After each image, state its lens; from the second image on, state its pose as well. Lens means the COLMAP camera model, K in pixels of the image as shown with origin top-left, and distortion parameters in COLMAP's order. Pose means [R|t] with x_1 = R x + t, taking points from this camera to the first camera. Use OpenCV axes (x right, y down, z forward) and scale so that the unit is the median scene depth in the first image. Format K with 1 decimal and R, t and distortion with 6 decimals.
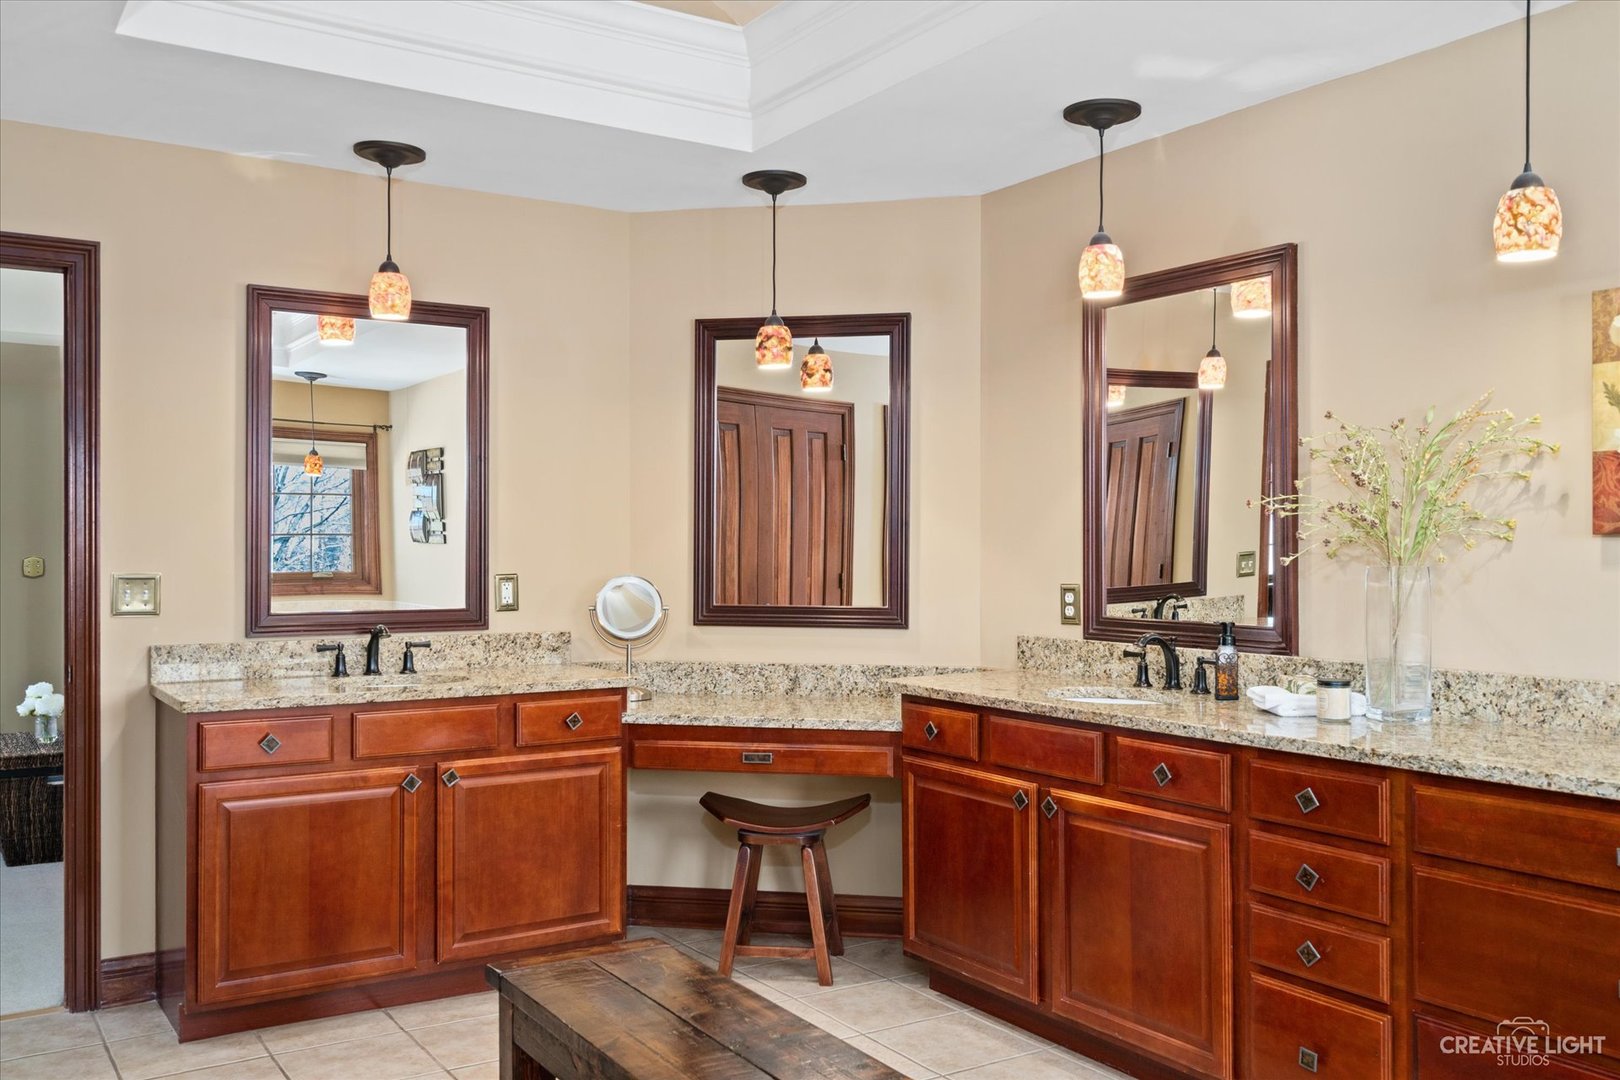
lens RADIAL K [[1362.7, 0, 809.7], [0, 1362.7, 543.4], [0, 0, 1]] dist [0.010559, -0.002533]
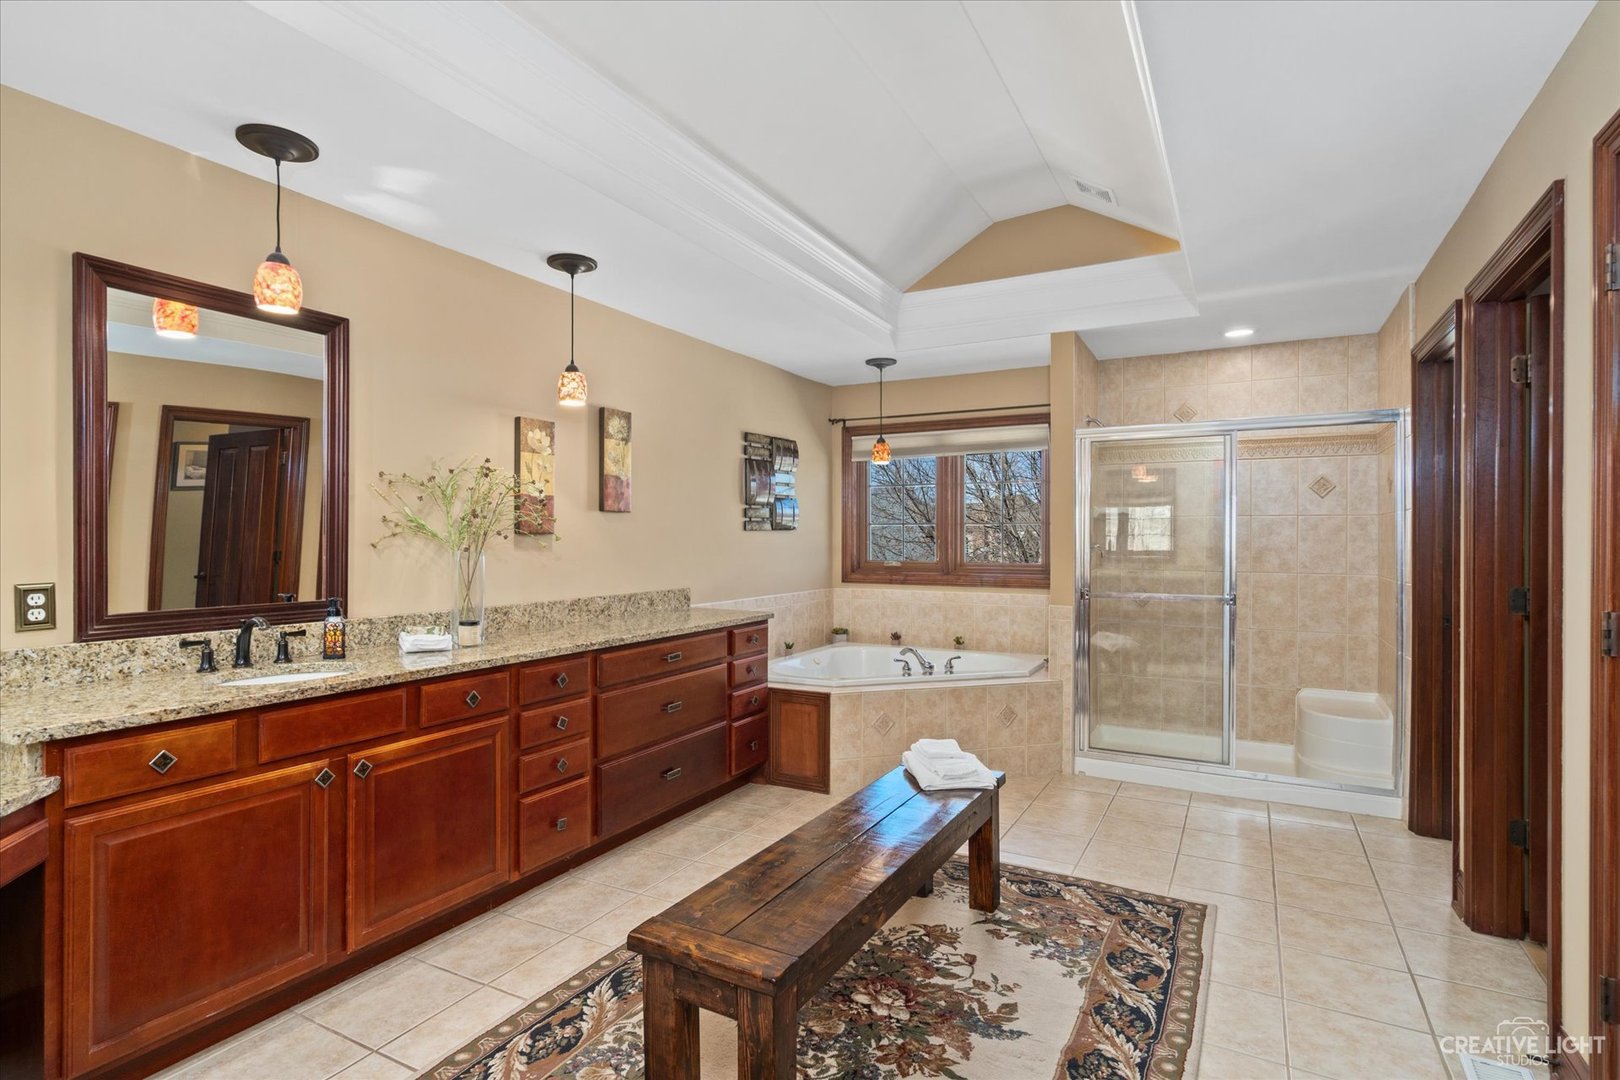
lens RADIAL K [[789.7, 0, 811.1], [0, 789.7, 539.5], [0, 0, 1]] dist [-0.010132, 0.003898]
pose [[-0.465546, -0.000341, 0.885024, -0.526374], [-0.001218, 0.999999, -0.000255, 0.001755], [-0.885023, -0.001196, -0.465546, 0.887156]]
